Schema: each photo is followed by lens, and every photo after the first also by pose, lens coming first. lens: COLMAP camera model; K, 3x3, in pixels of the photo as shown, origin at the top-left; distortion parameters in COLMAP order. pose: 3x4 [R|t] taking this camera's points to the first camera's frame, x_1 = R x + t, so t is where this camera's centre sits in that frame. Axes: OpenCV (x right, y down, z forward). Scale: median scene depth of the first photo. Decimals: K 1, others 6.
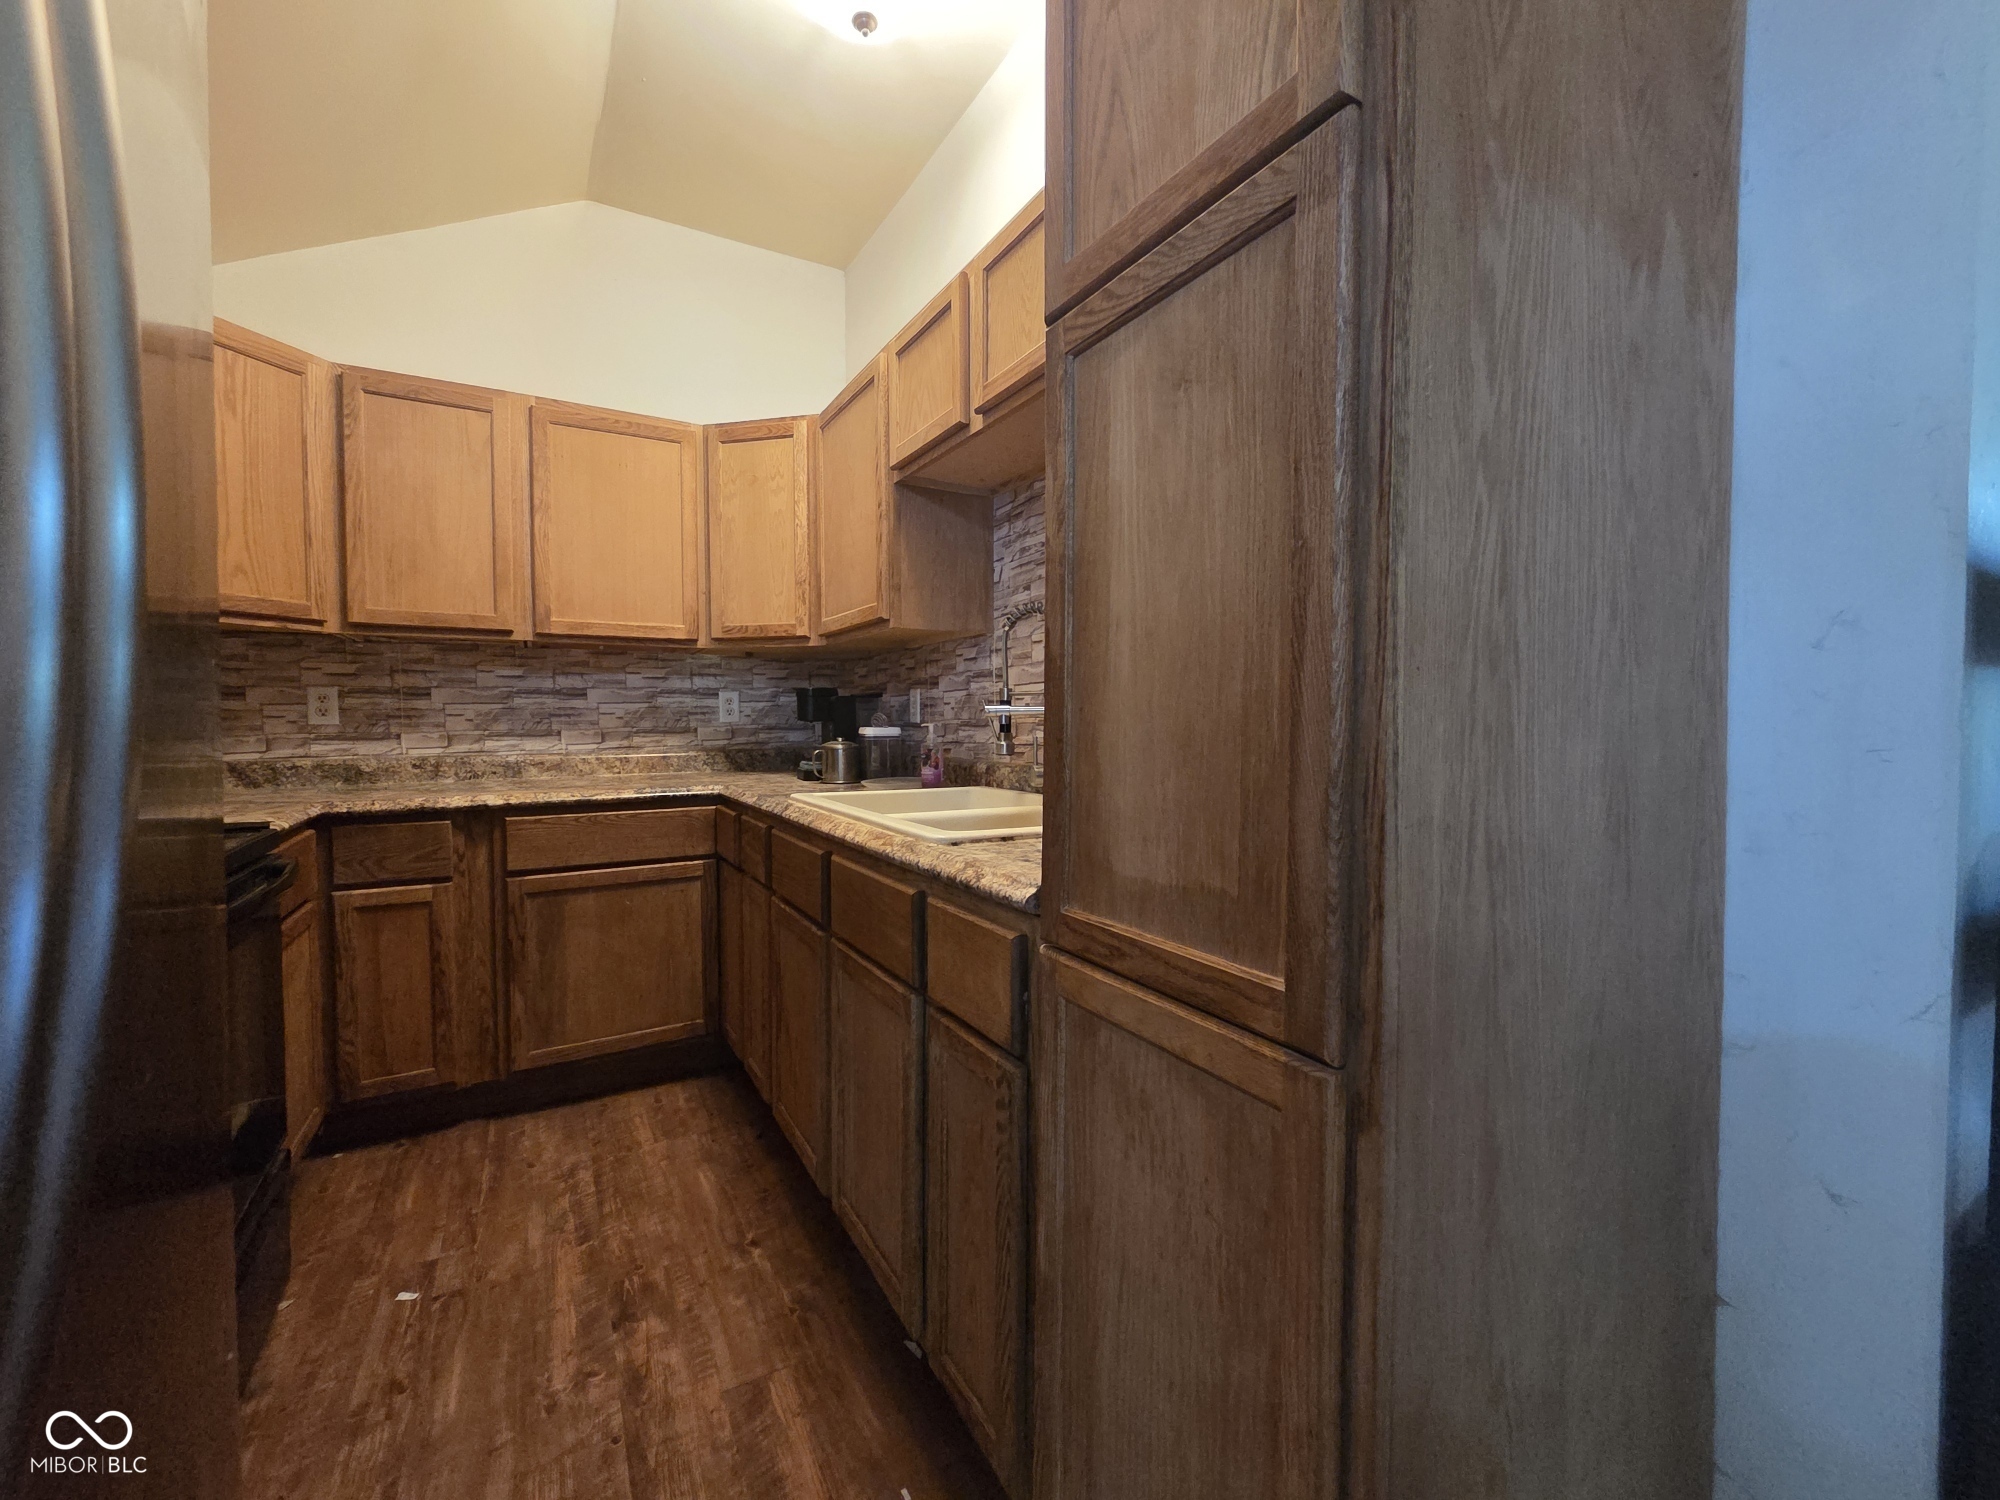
lens RADIAL K [[807.9, 0, 1002.3], [0, 807.9, 744.8], [0, 0, 1]] dist [0.000908, 0.000241]
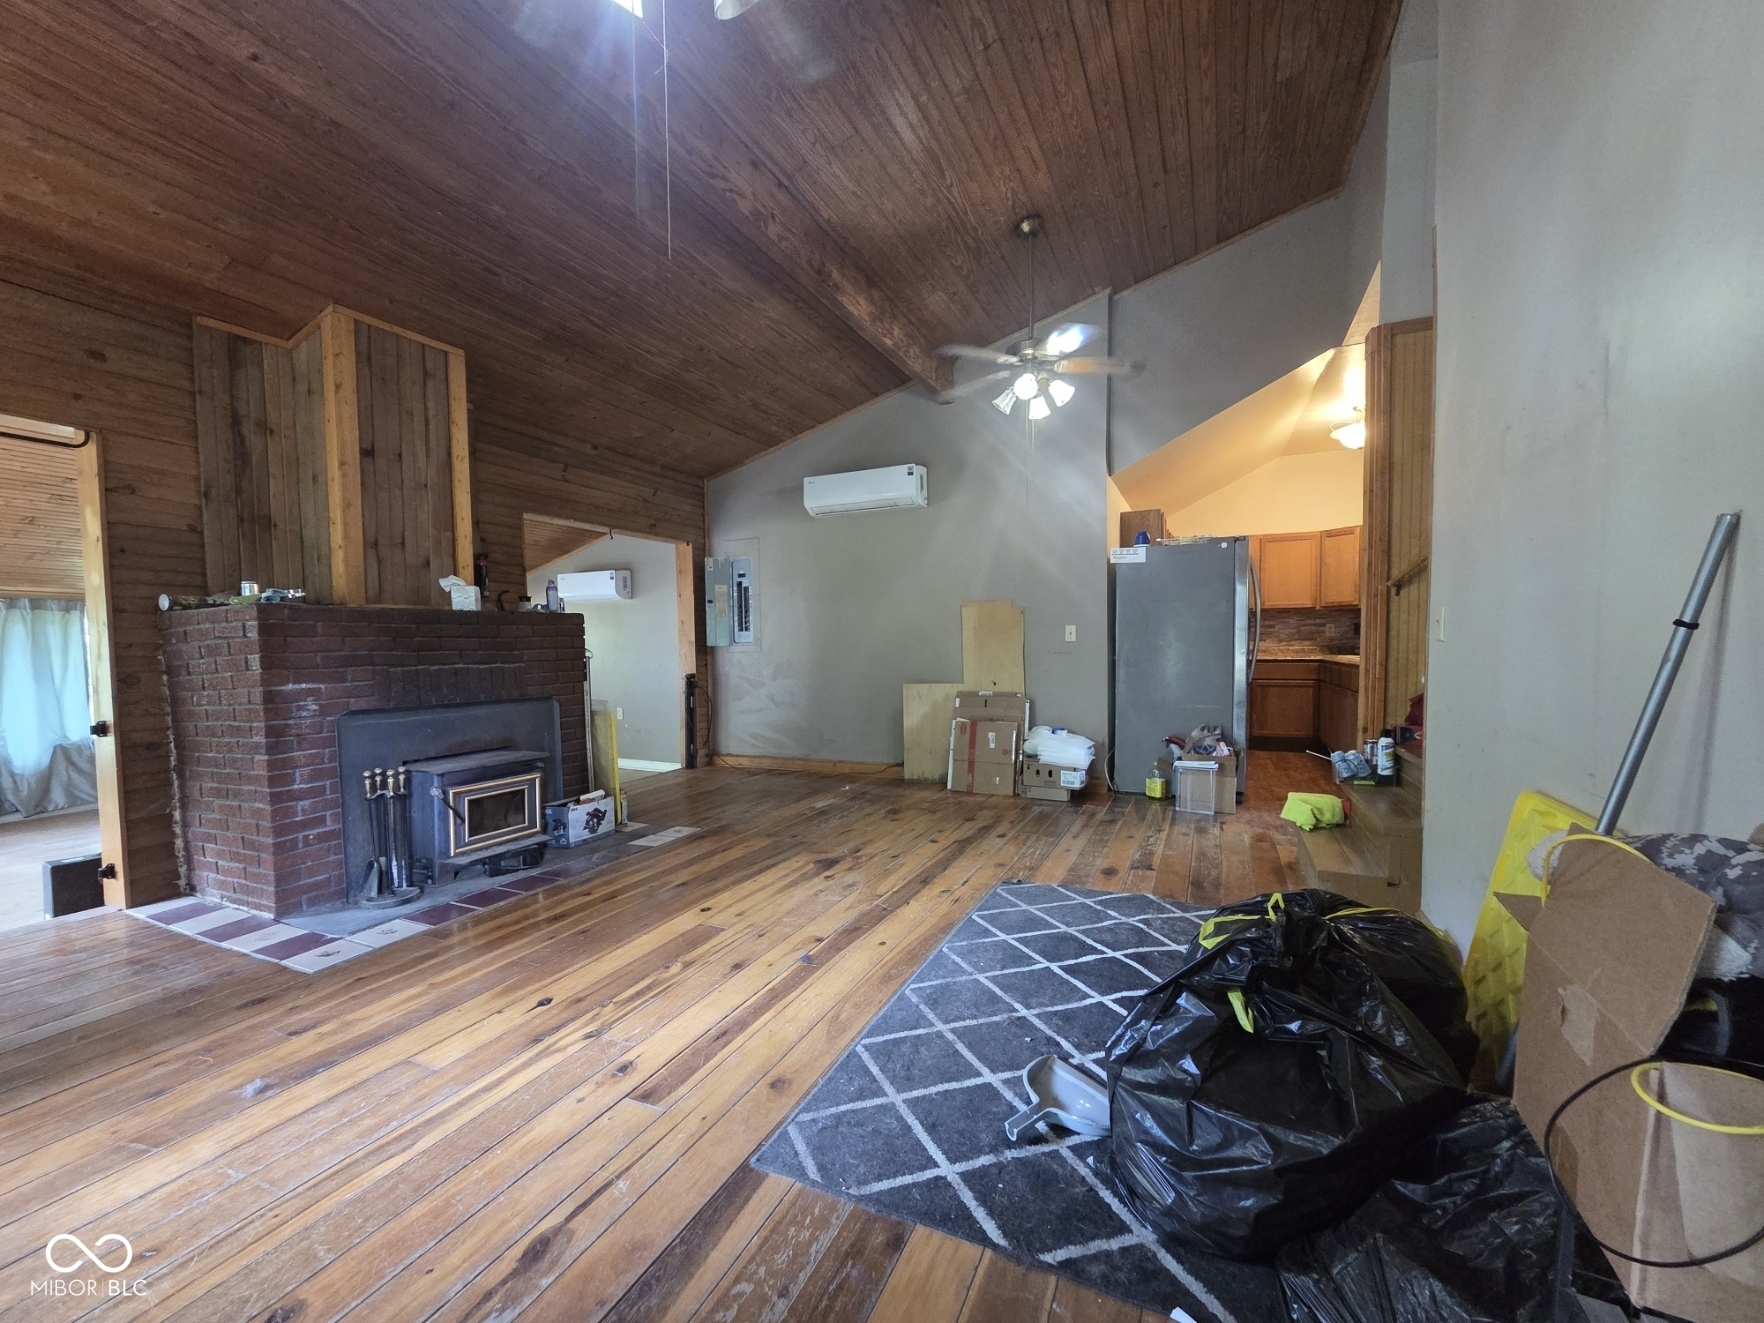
lens RADIAL K [[712.6, 0, 885.2], [0, 712.6, 667.5], [0, 0, 1]] dist [0.000908, 0.000241]
pose [[0.581735, 0.023773, -0.813031, 0.797614], [-0.018515, 0.999701, 0.015984, 0.072829], [0.813167, 0.005755, 0.582001, -1.716103]]
